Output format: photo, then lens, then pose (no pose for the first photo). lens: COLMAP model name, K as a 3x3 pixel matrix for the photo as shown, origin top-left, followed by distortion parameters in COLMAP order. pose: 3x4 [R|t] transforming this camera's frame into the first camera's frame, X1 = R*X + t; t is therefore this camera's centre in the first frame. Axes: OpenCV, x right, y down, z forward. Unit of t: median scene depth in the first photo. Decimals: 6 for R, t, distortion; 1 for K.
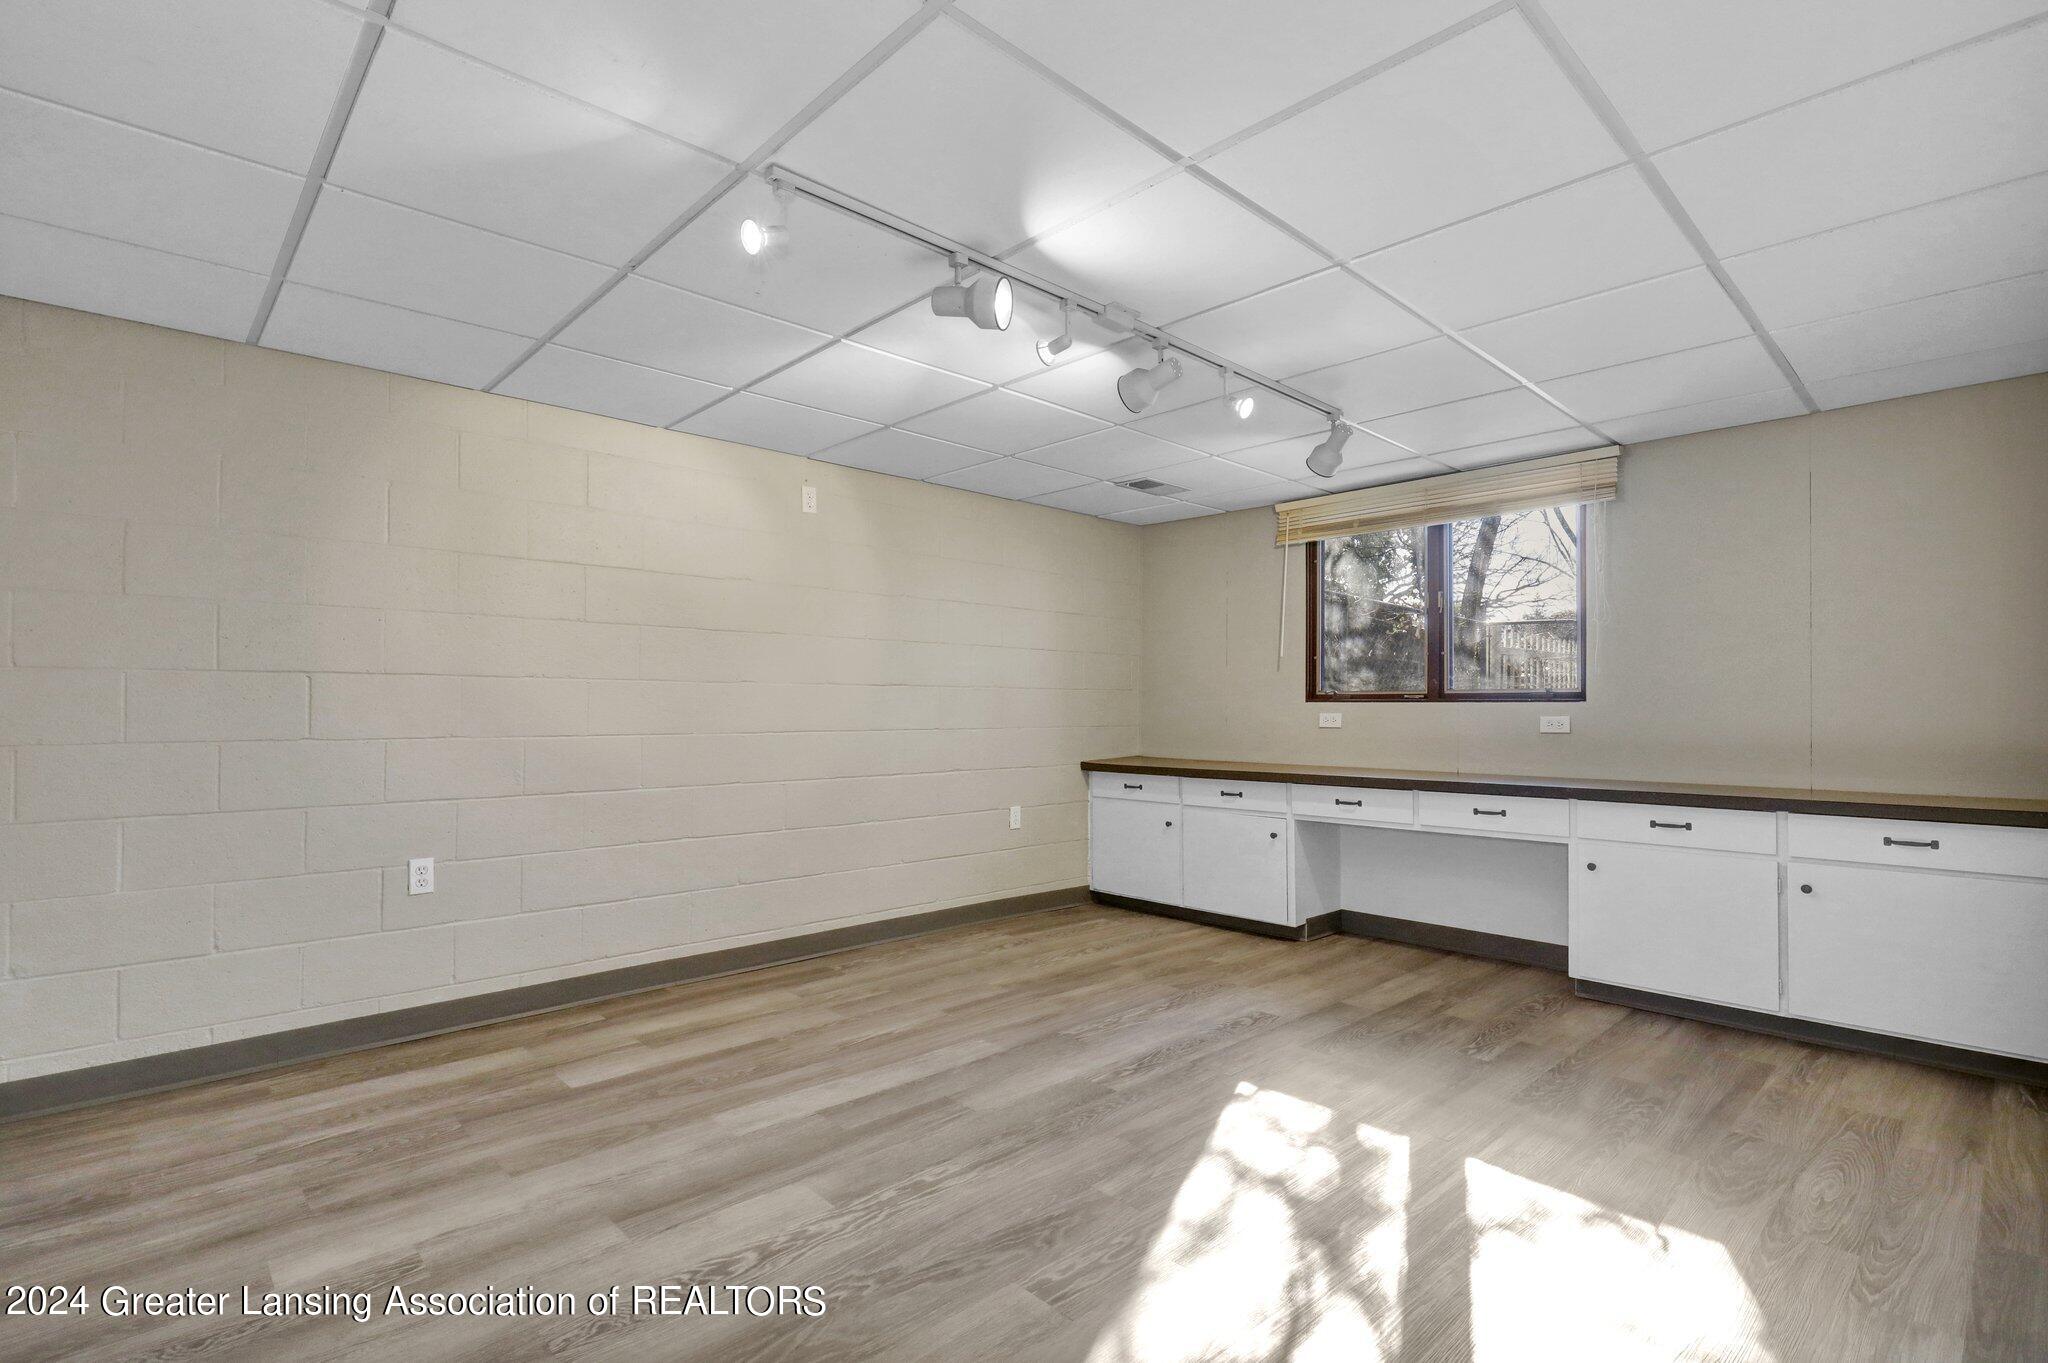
lens RADIAL K [[961.8, 0, 1030.5], [0, 961.8, 696.6], [0, 0, 1]] dist [0.001950, 0.000042]
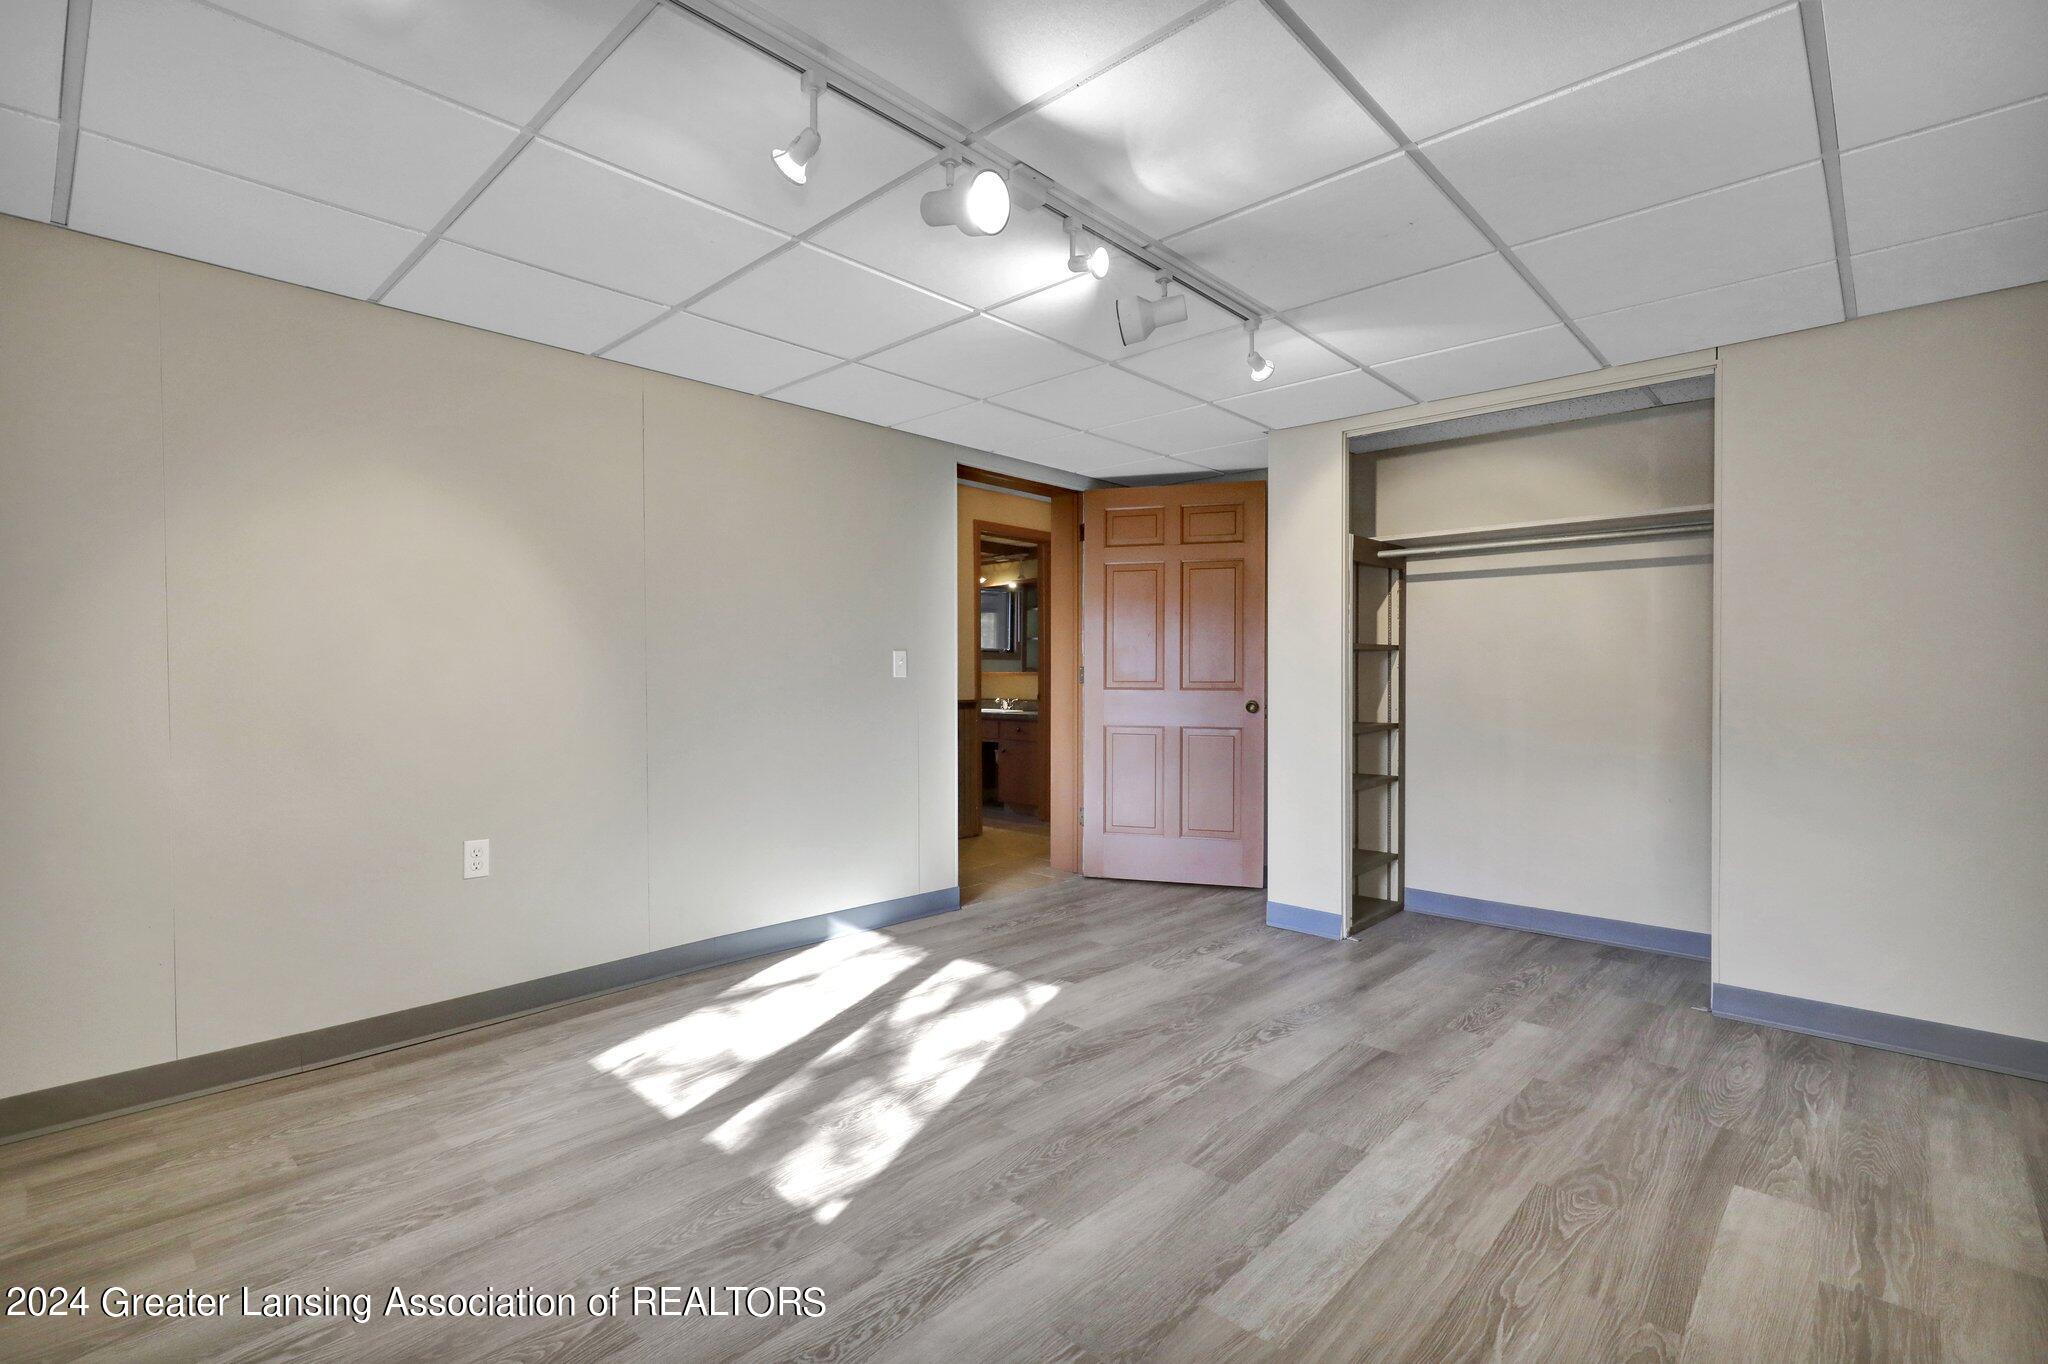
lens RADIAL K [[935.0, 0, 1024.6], [0, 935.0, 681.4], [0, 0, 1]] dist [-0.016536, 0.000188]
pose [[-0.998464, -0.003697, -0.055290, 0.142407], [-0.003259, 0.999963, -0.008016, 0.025770], [0.055317, -0.007823, -0.998438, 2.040748]]
